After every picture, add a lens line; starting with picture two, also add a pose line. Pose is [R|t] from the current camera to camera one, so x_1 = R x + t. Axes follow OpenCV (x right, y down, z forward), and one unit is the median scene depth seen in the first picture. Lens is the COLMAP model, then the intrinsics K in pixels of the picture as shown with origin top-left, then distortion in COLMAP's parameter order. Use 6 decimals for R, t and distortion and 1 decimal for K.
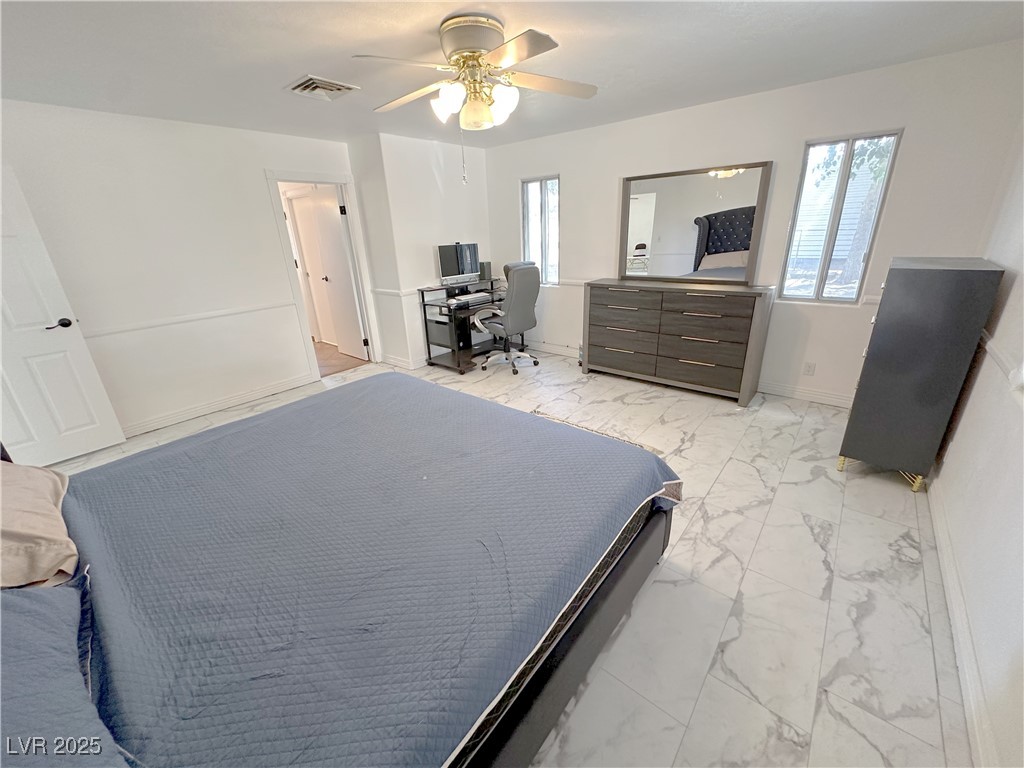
lens RADIAL K [[420.7, 0, 512.0], [0, 420.7, 384.0], [0, 0, 1]] dist [-0.000811, -0.000058]
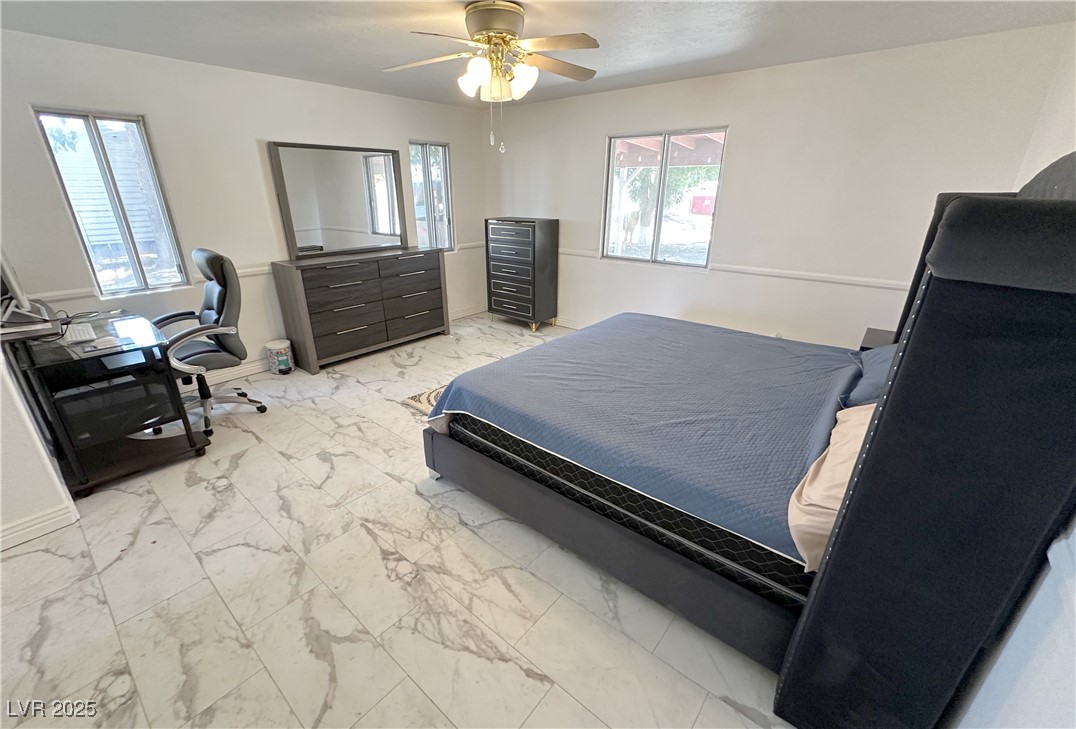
lens RADIAL K [[434.3, 0, 538.0], [0, 434.3, 364.5], [0, 0, 1]] dist [-0.000376, -0.000100]
pose [[0.008781, -0.332091, 0.943206, -0.756471], [0.359397, 0.881263, 0.306936, -0.177420], [-0.933144, 0.336290, 0.127091, 0.566725]]
